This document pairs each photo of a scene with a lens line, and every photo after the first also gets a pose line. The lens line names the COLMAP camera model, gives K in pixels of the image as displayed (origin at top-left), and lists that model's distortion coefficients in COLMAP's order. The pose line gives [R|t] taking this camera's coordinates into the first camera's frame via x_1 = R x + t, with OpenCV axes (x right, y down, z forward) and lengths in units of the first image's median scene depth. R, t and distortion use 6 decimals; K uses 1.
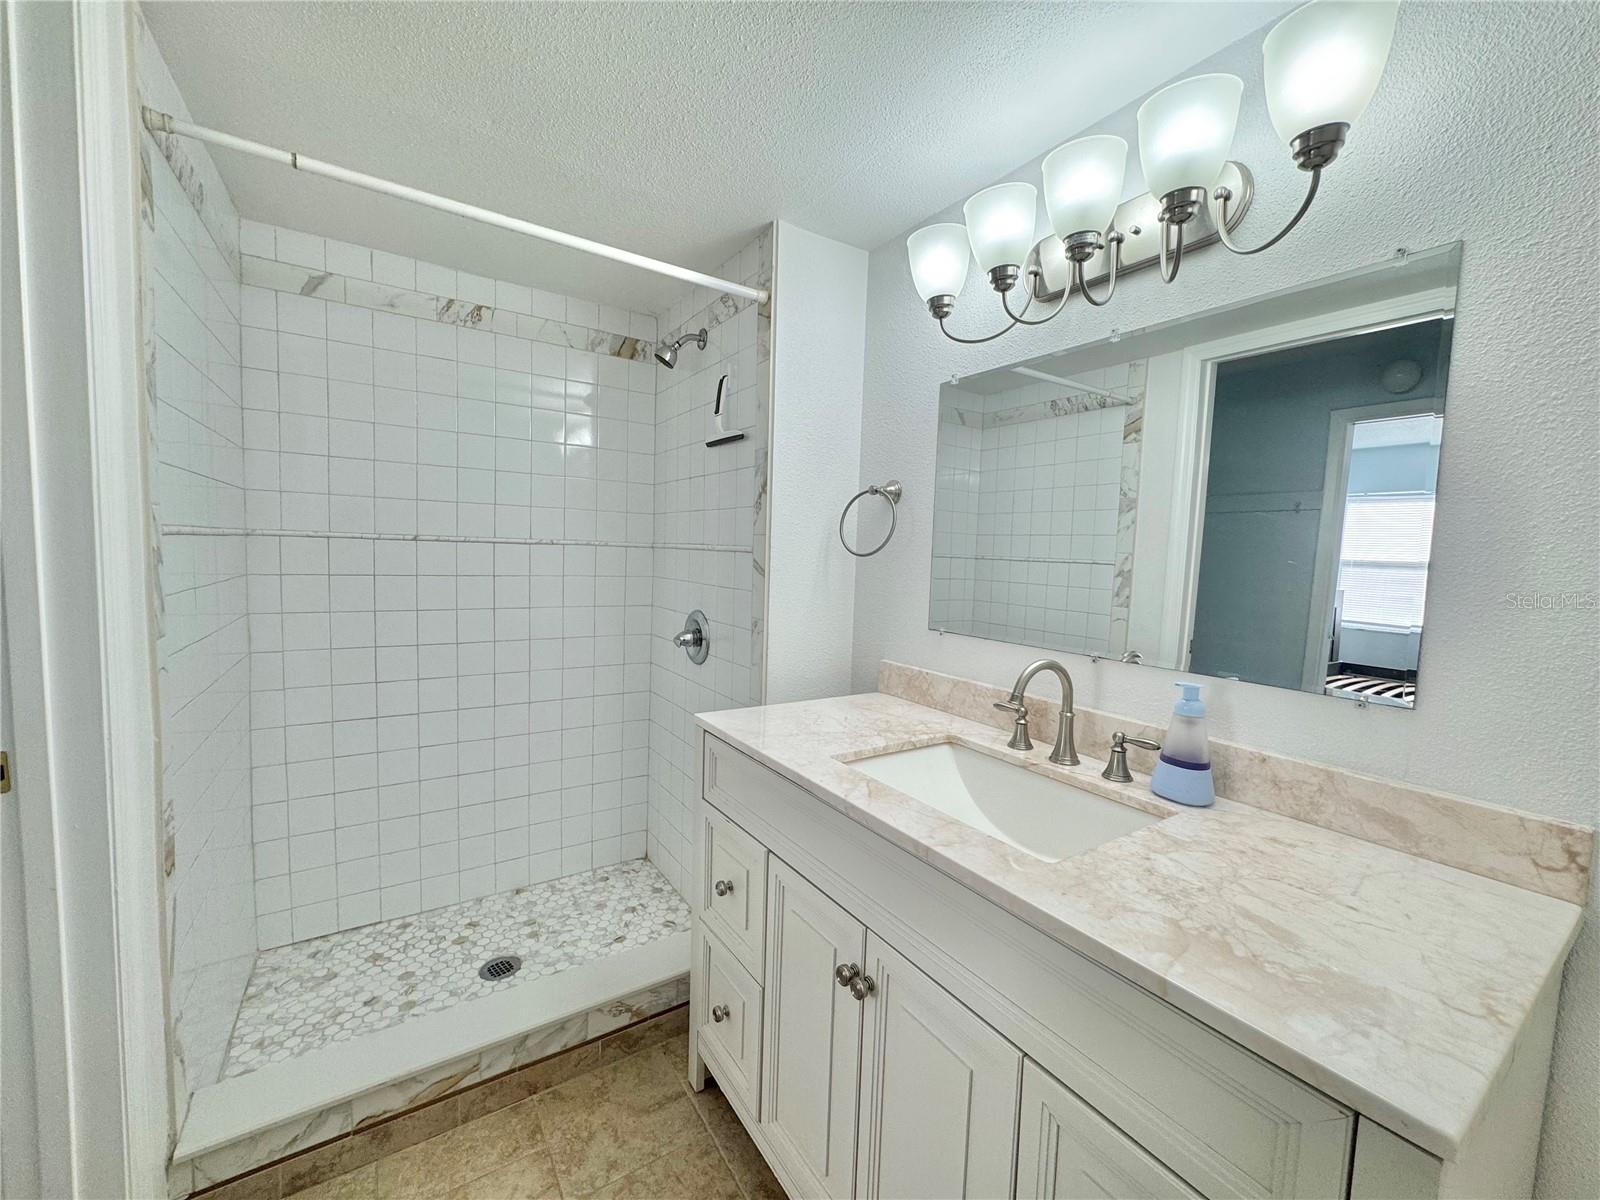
lens RADIAL K [[637.5, 0, 802.3], [0, 637.5, 599.6], [0, 0, 1]] dist [-0.003626, 0.000547]
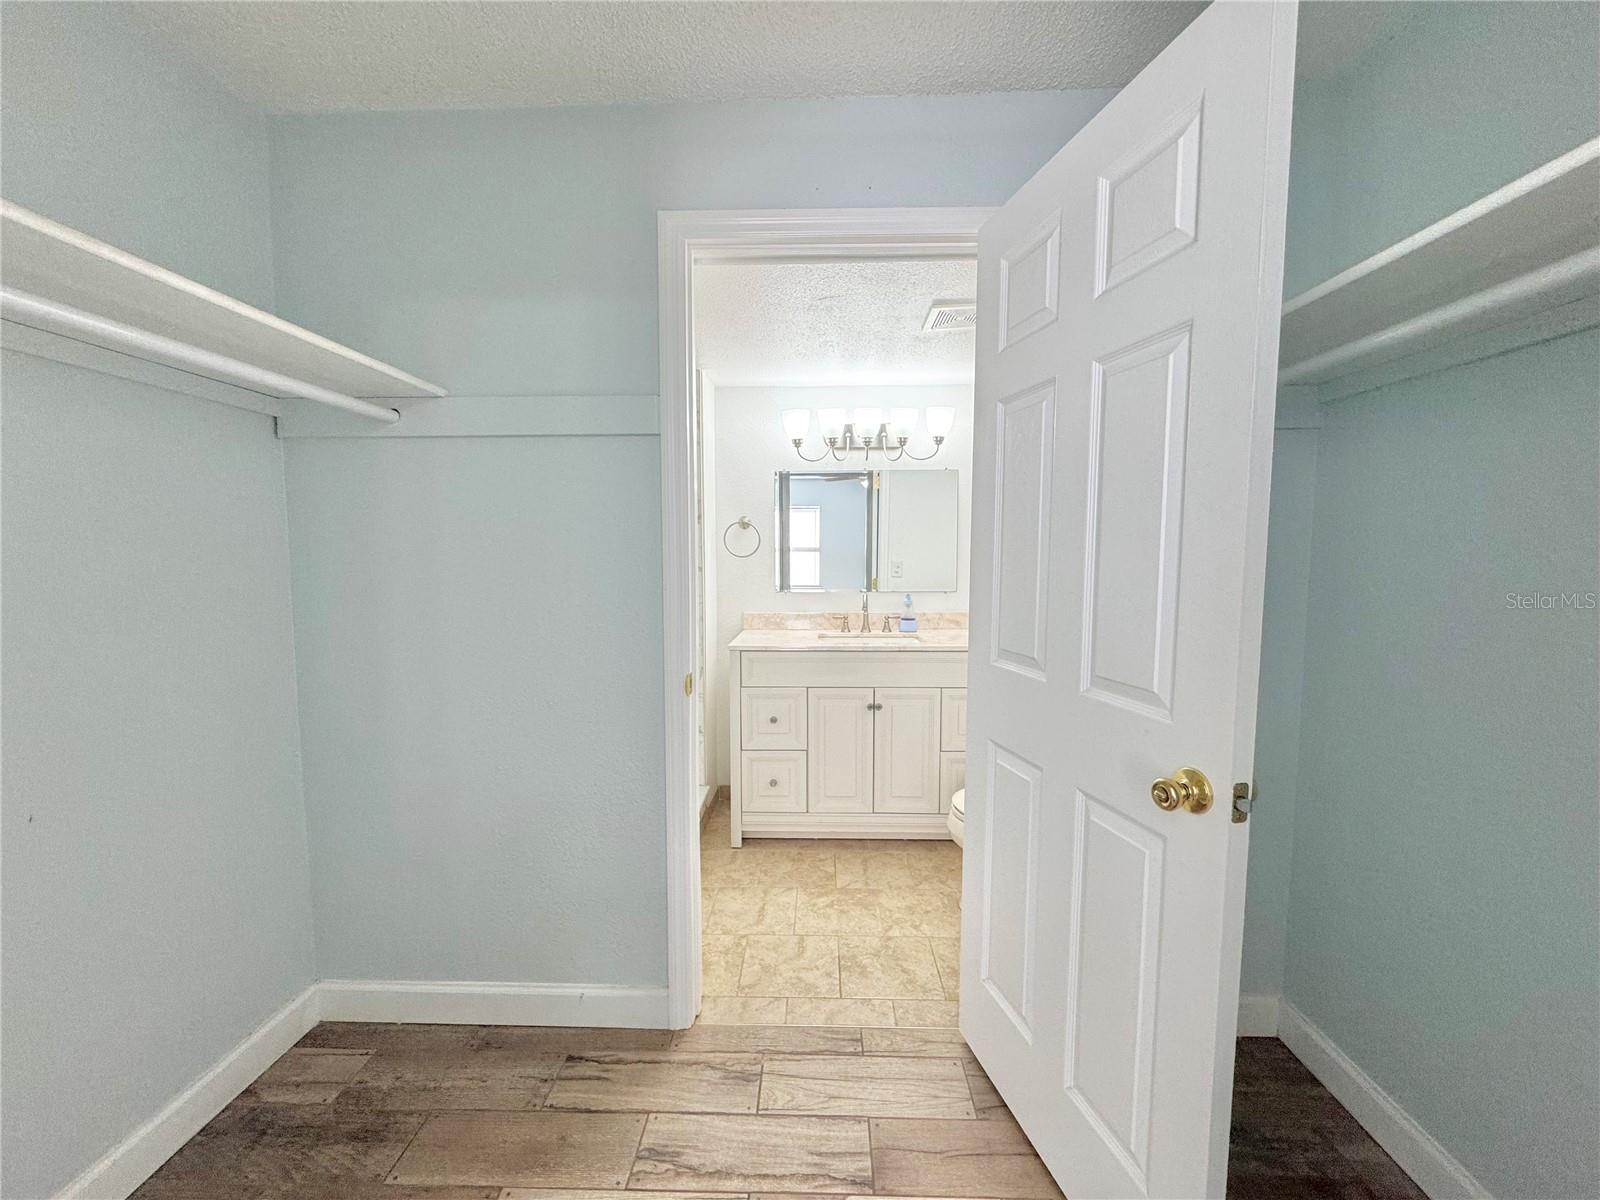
lens RADIAL K [[637.5, 0, 802.3], [0, 637.5, 599.6], [0, 0, 1]] dist [-0.003626, 0.000547]
pose [[0.575832, -0.097524, 0.811731, -1.304143], [0.085075, 0.994618, 0.059145, -0.038892], [-0.813129, 0.035001, 0.581030, -0.223336]]
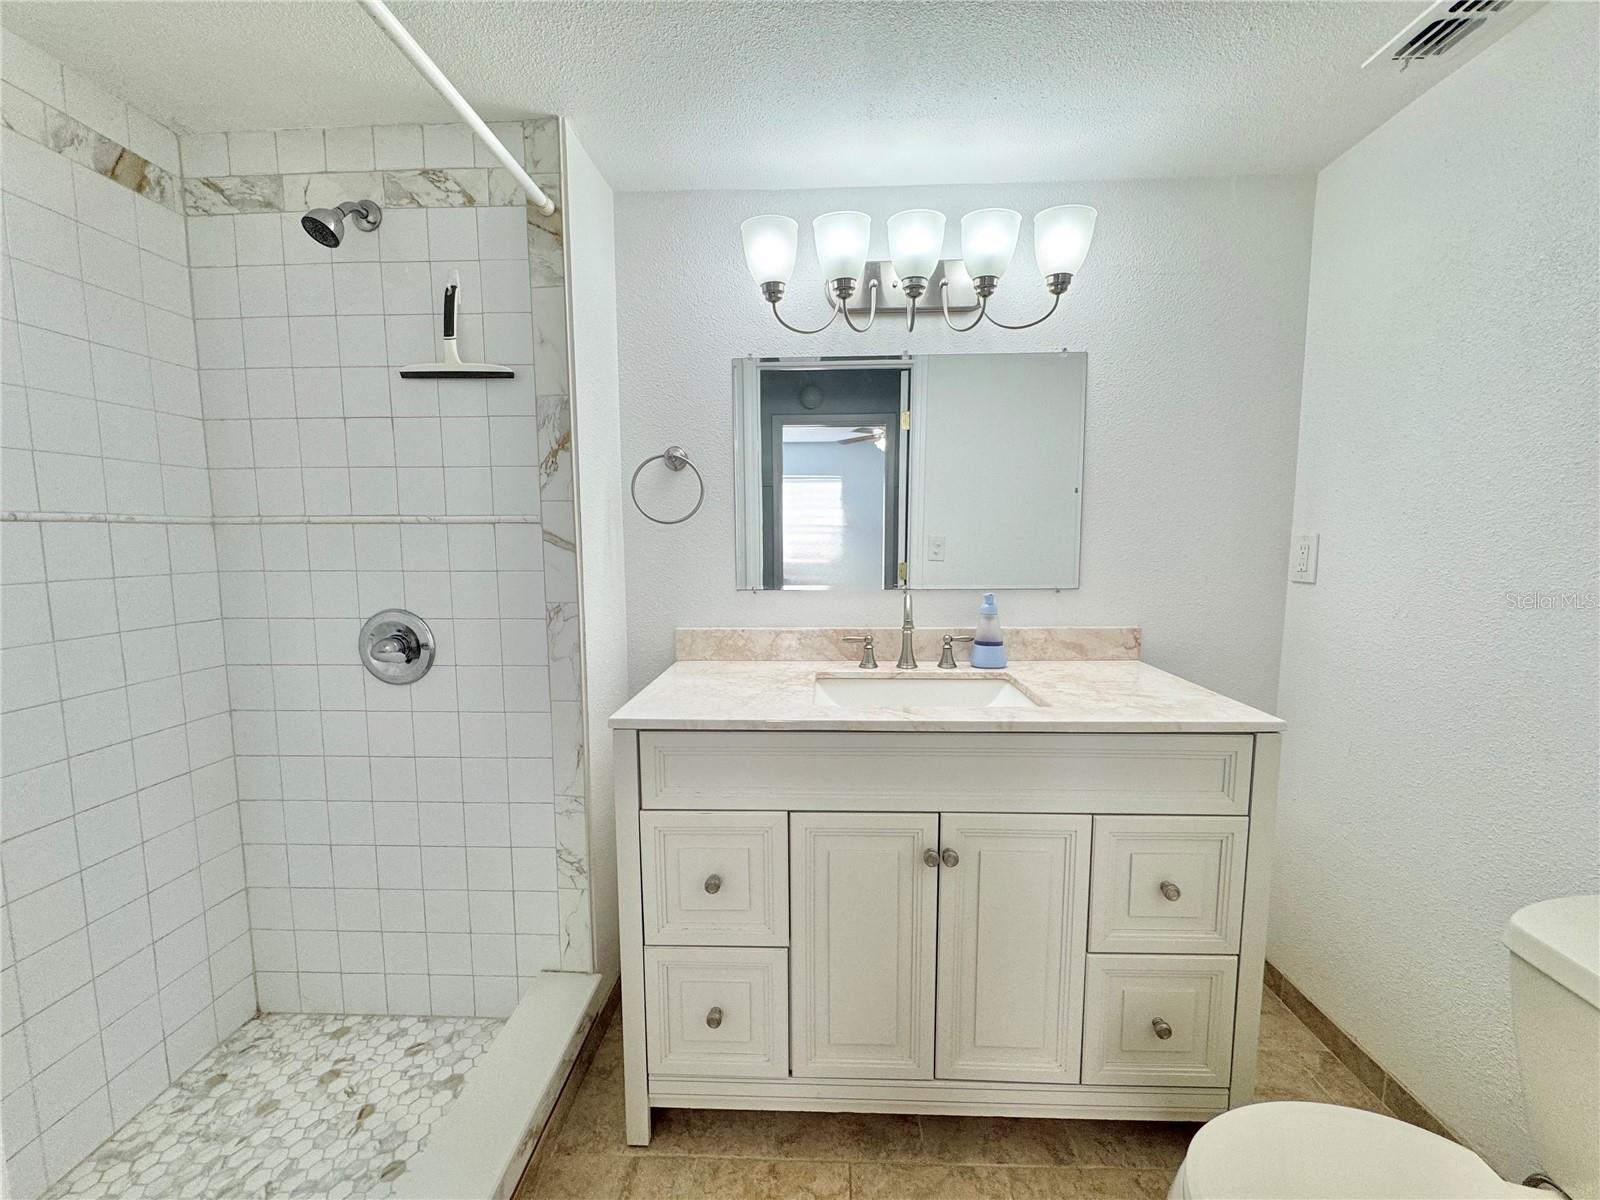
lens RADIAL K [[637.5, 0, 802.3], [0, 637.5, 599.6], [0, 0, 1]] dist [-0.003626, 0.000547]
pose [[0.582646, -0.119624, 0.803874, -0.562759], [0.087159, 0.992601, 0.084535, -0.017331], [-0.808039, 0.020811, 0.588762, 0.261560]]
